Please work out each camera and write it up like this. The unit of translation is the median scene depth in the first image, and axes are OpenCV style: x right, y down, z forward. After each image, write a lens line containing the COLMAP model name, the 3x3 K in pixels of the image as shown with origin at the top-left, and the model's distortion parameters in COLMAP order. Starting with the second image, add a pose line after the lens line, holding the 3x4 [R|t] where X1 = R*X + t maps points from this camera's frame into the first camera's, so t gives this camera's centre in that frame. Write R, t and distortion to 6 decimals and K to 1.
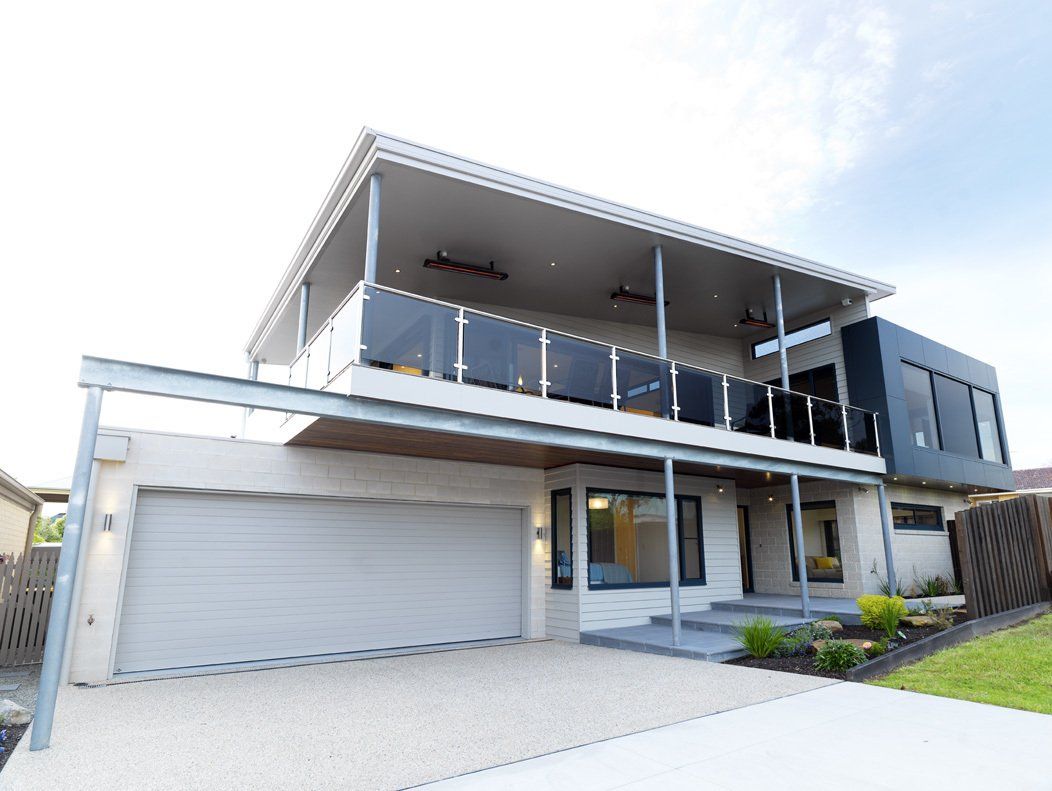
lens RADIAL K [[644.6, 0, 628.8], [0, 644.6, 444.3], [0, 0, 1]] dist [0.000219, -0.001084]
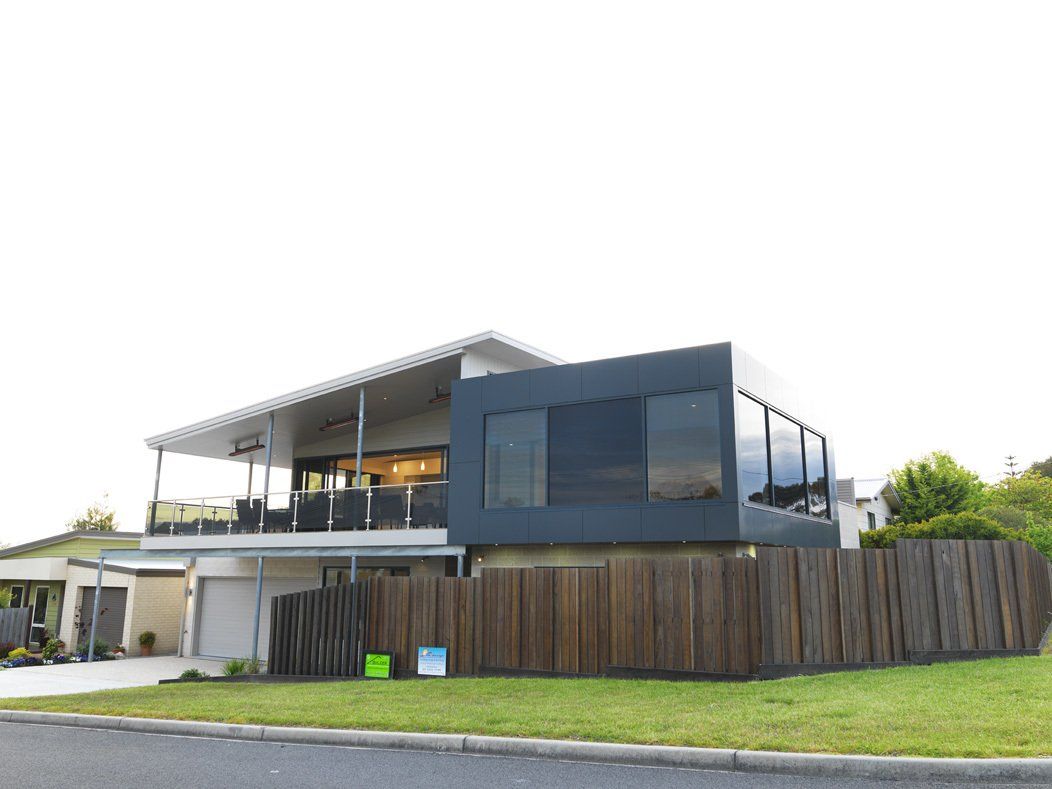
lens RADIAL K [[845.5, 0, 525.2], [0, 845.5, 386.9], [0, 0, 1]] dist [-0.002297, -0.005496]
pose [[0.305133, -0.193182, -0.932510, 1.836522], [0.160514, 0.975632, -0.149592, 0.023836], [0.938685, -0.104035, 0.328706, 0.765330]]
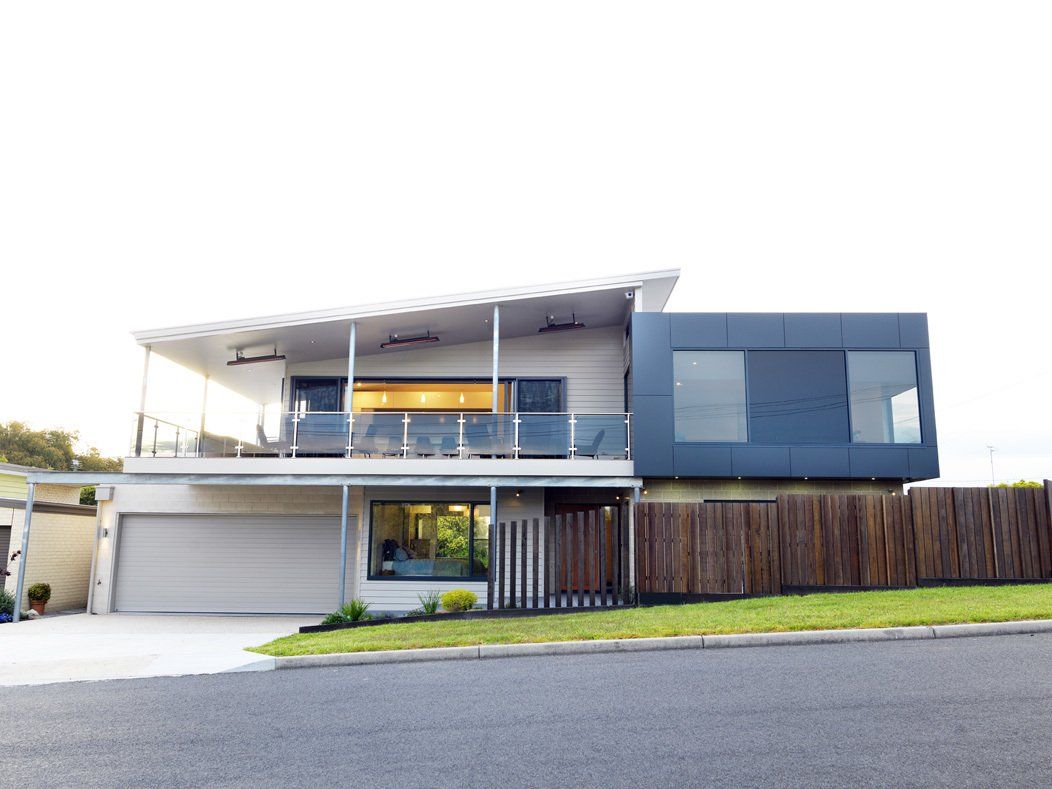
lens RADIAL K [[845.5, 0, 525.2], [0, 845.5, 386.9], [0, 0, 1]] dist [-0.002297, -0.005496]
pose [[0.748742, -0.104353, -0.654596, 1.232598], [0.102138, 0.993899, -0.041615, -0.057499], [0.654946, -0.035700, 0.754832, -0.089016]]
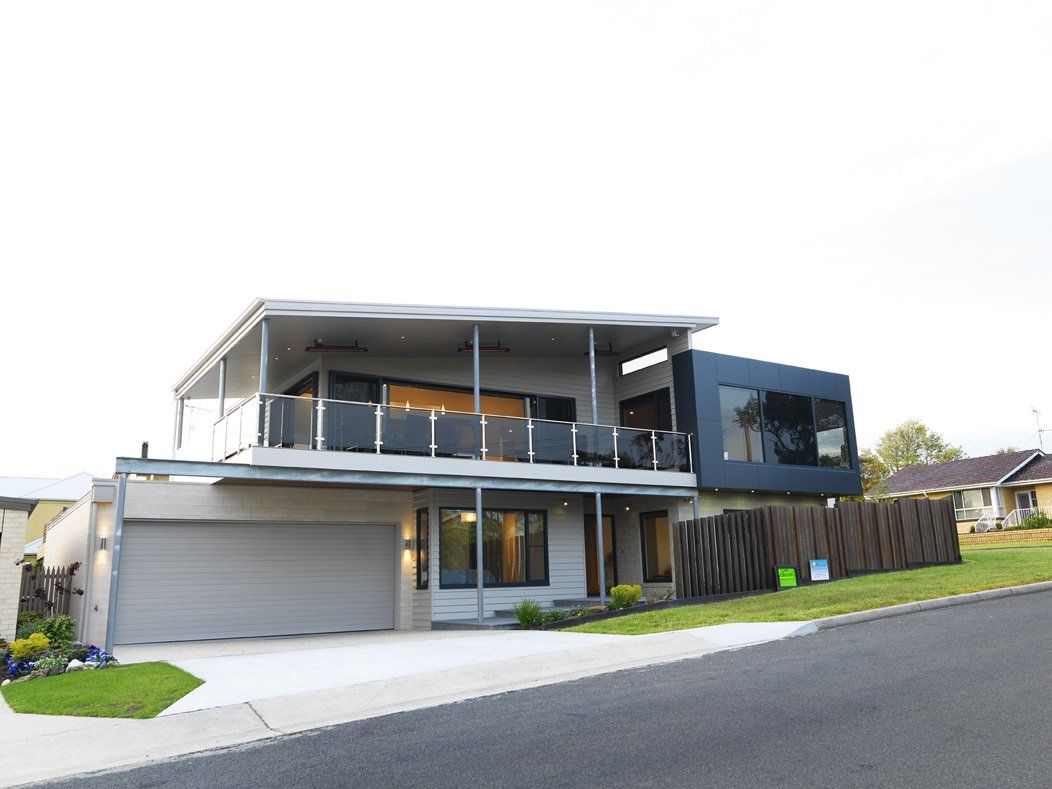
lens RADIAL K [[845.5, 0, 525.2], [0, 845.5, 386.9], [0, 0, 1]] dist [-0.002297, -0.005496]
pose [[0.992049, -0.043626, -0.118053, 0.299127], [0.038273, 0.998150, -0.047238, -0.080855], [0.119896, 0.042344, 0.991883, -0.609641]]
